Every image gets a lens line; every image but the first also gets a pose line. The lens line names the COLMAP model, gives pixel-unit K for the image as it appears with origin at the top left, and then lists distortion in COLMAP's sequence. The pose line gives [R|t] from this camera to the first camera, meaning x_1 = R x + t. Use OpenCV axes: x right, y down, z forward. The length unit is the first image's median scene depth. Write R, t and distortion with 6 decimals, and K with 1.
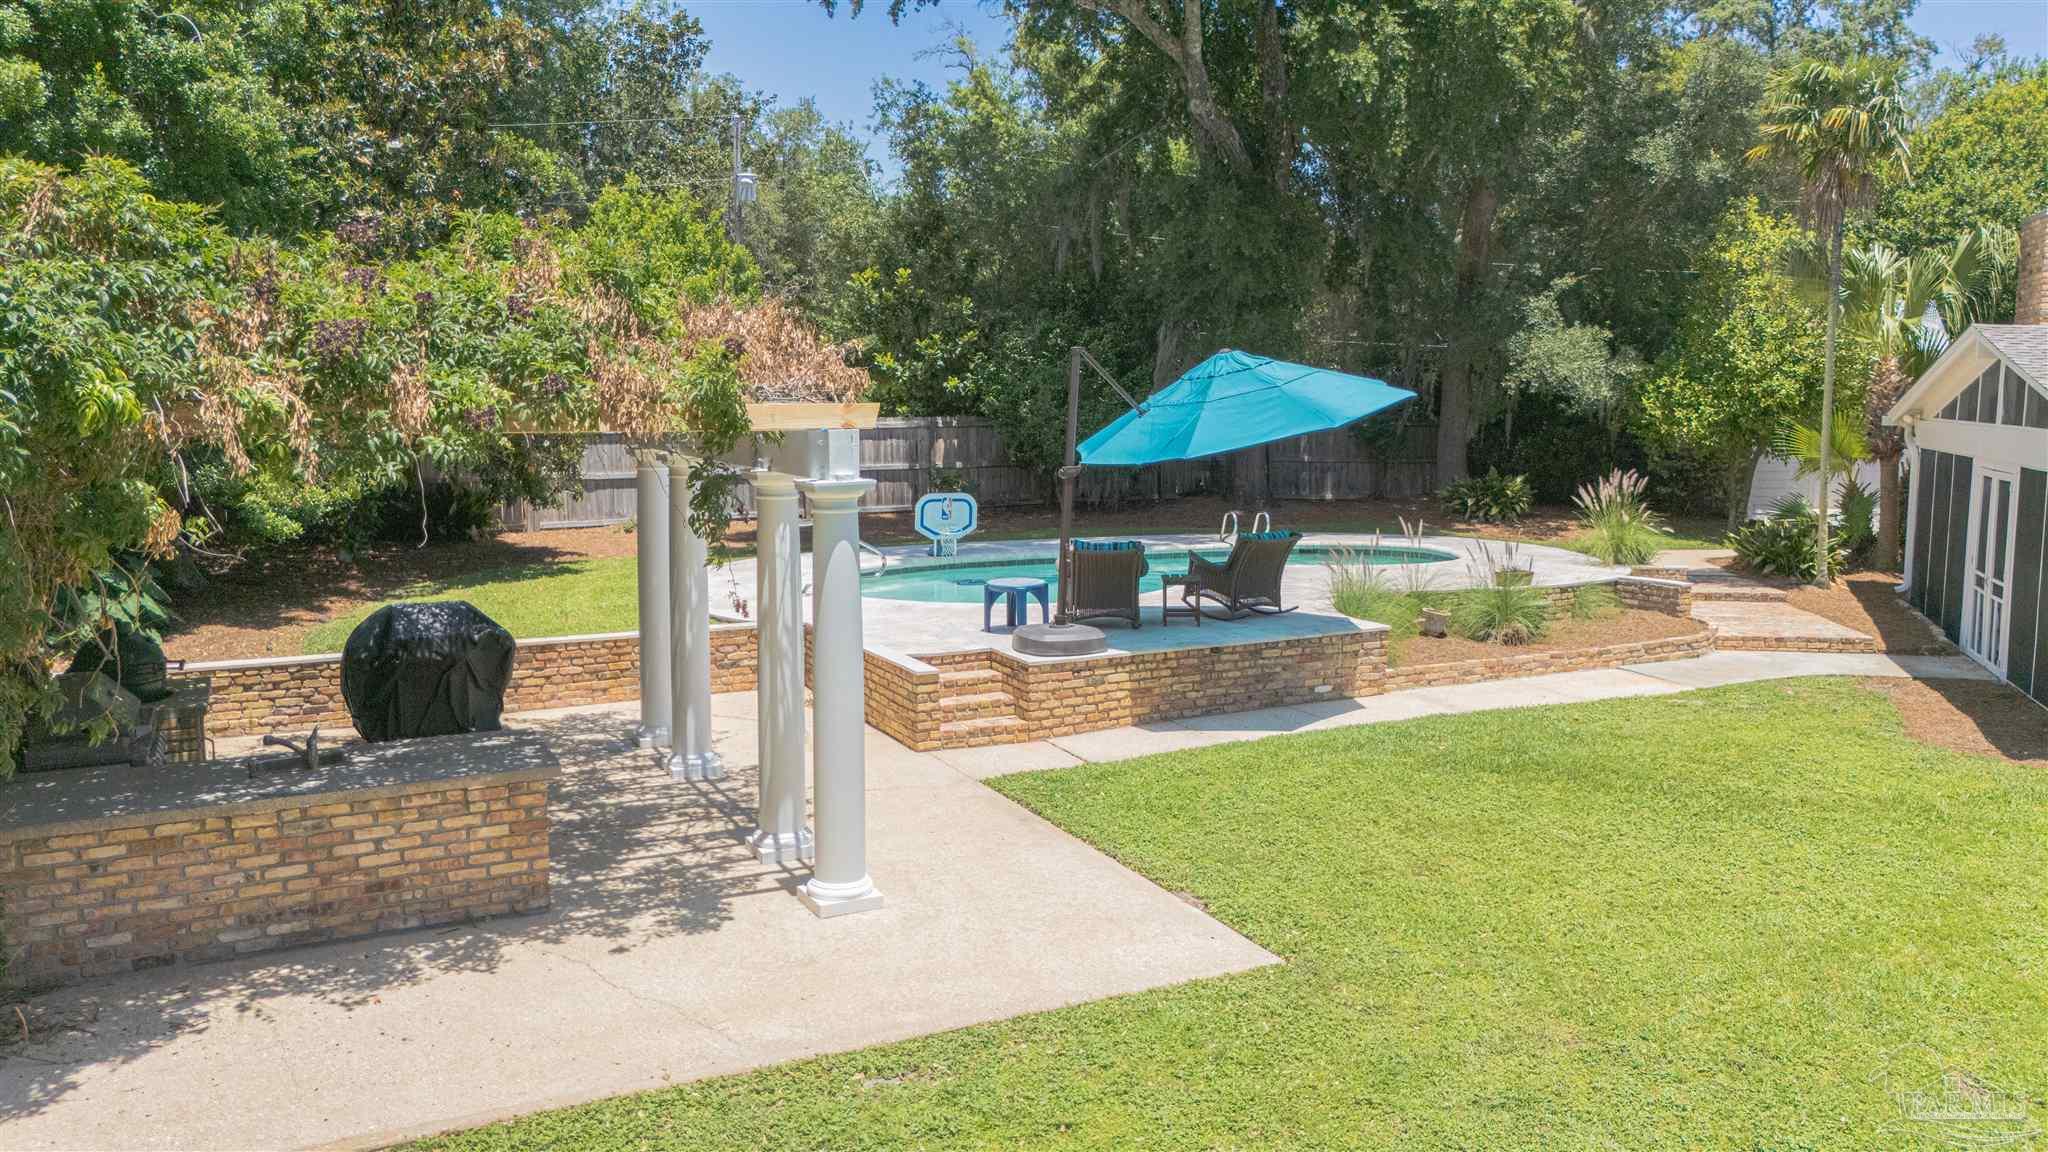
lens RADIAL K [[1512.8, 0, 1039.4], [0, 1512.8, 587.3], [0, 0, 1]] dist [0.063429, -0.050752]
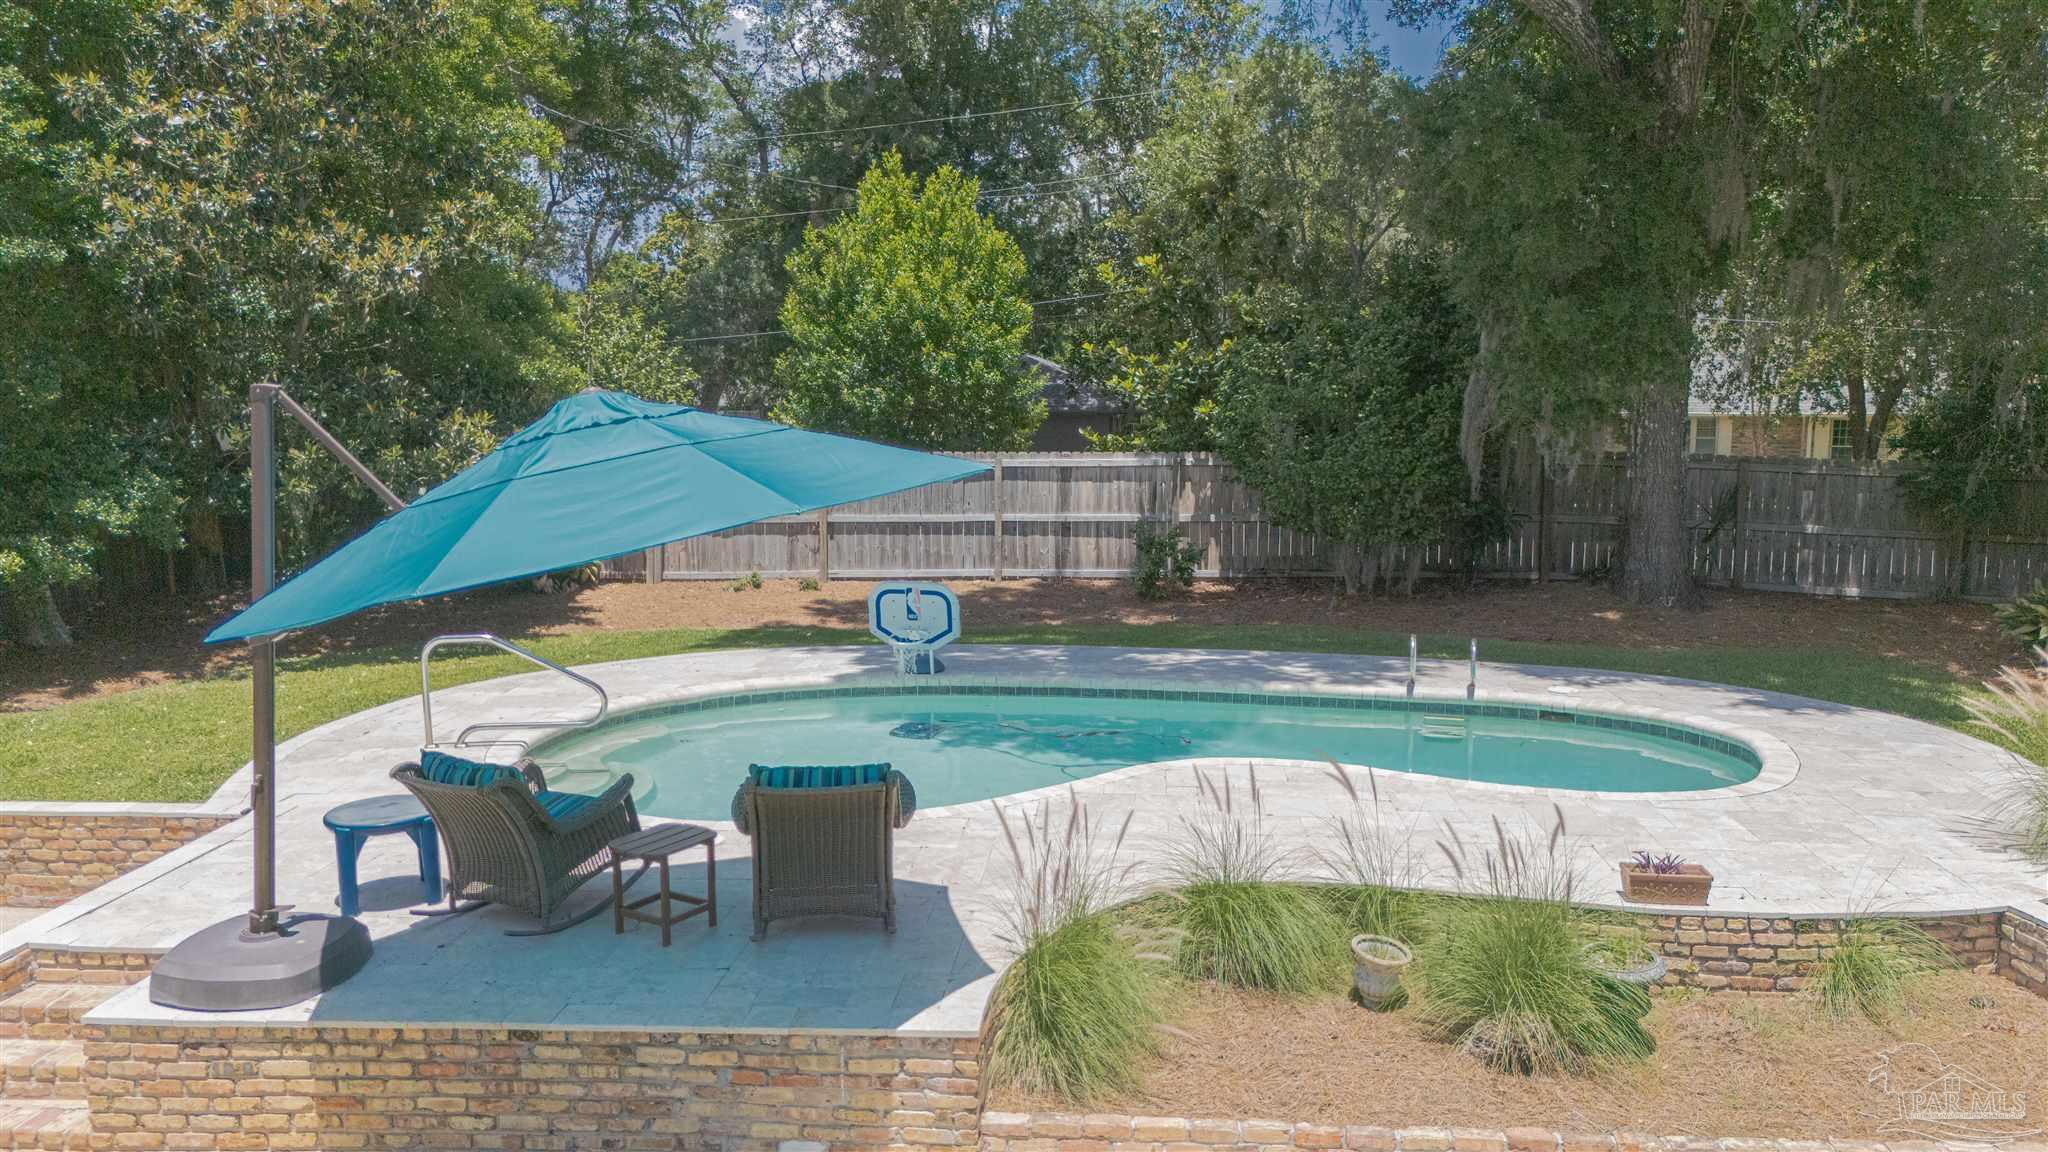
lens RADIAL K [[1512.8, 0, 1017.2], [0, 1512.8, 584.8], [0, 0, 1]] dist [0.063429, -0.050752]
pose [[0.862460, 0.068474, -0.501471, 0.493448], [-0.067853, 0.997505, 0.019507, -0.121275], [0.501556, 0.017202, 0.864954, 0.689923]]
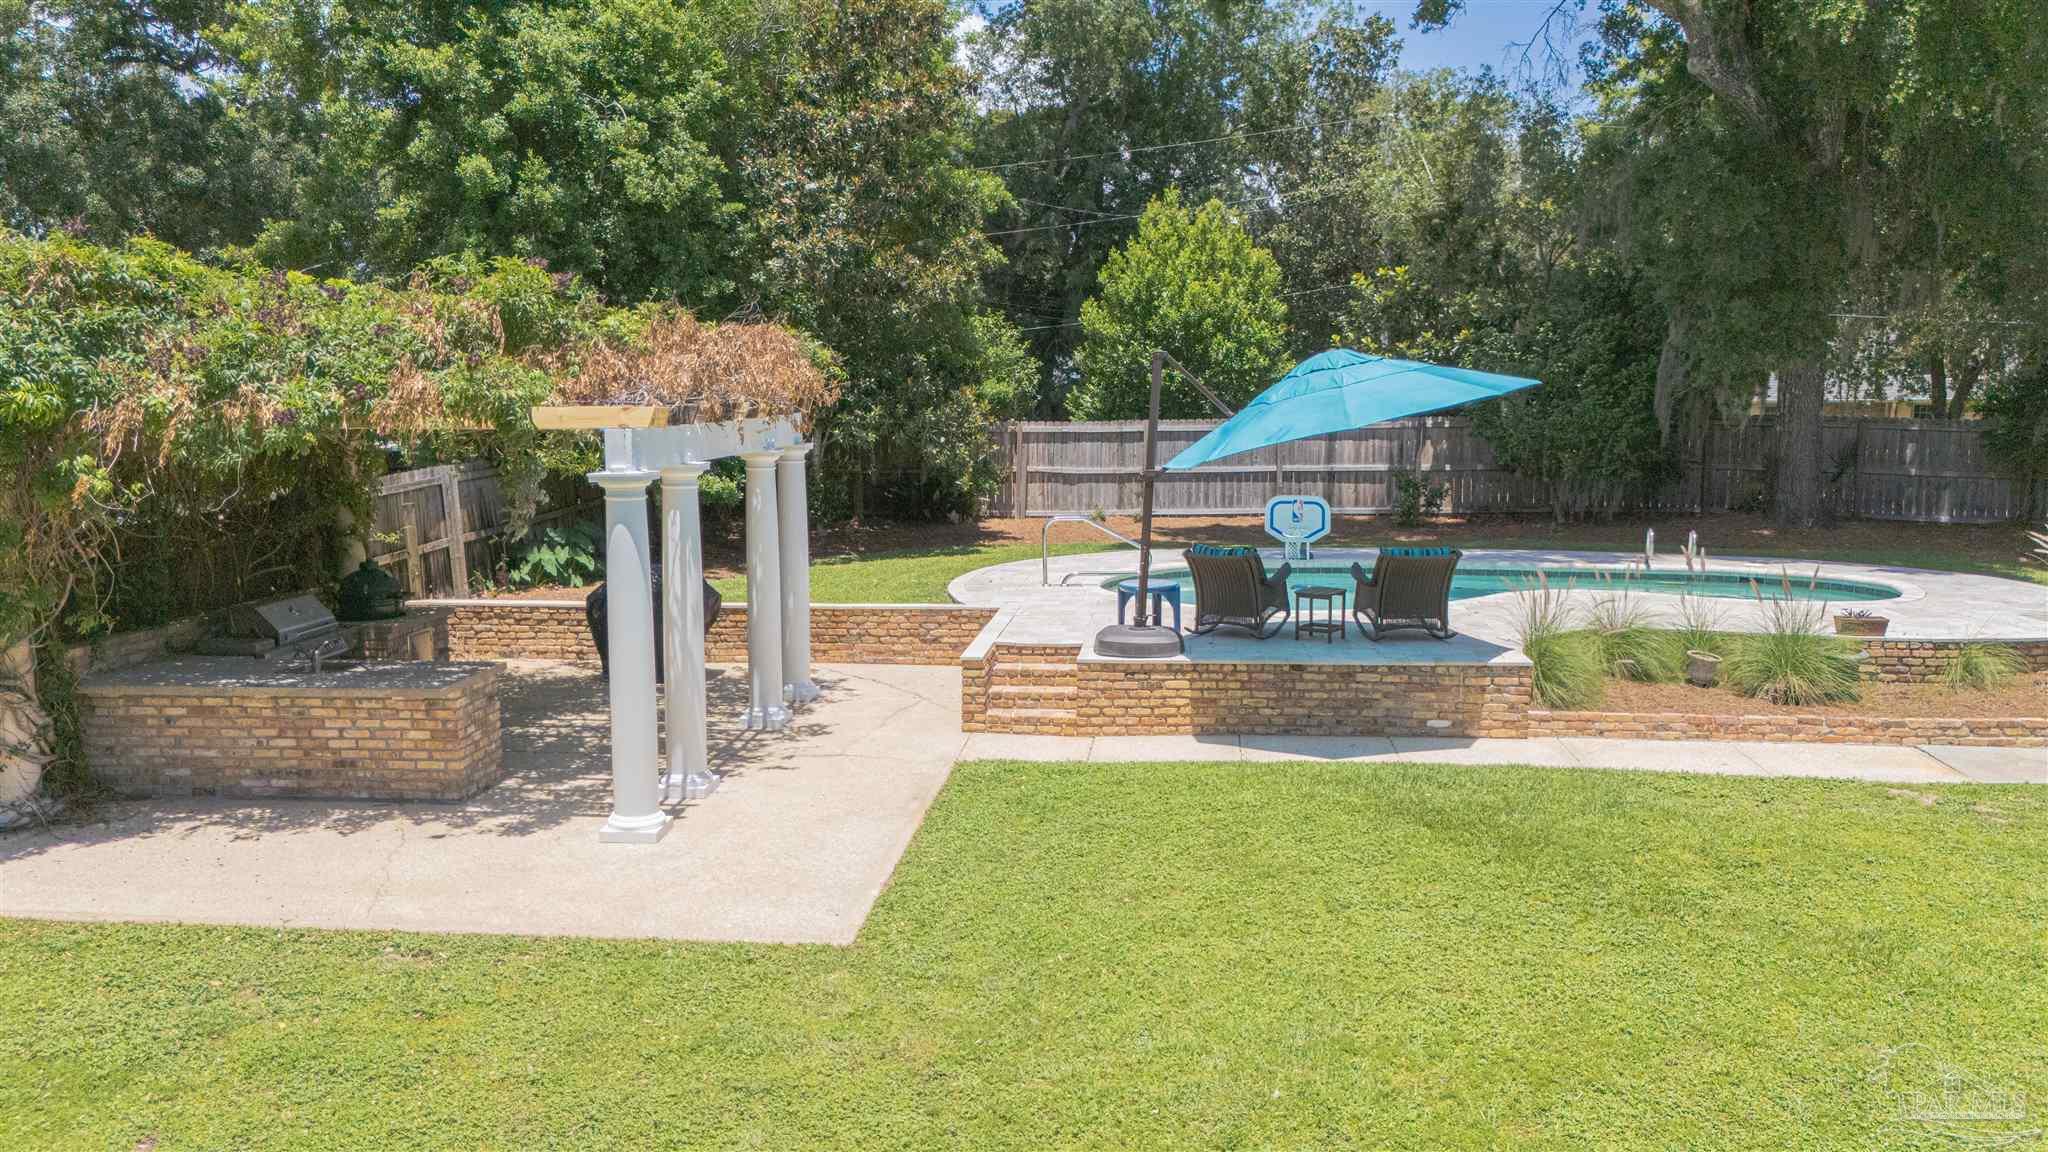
lens RADIAL K [[1512.8, 0, 1028.0], [0, 1512.8, 582.0], [0, 0, 1]] dist [0.063429, -0.050752]
pose [[0.848851, 0.067062, -0.524361, 0.486343], [-0.067598, 0.997548, 0.018150, -0.018762], [0.524292, 0.020039, 0.851303, 0.102216]]
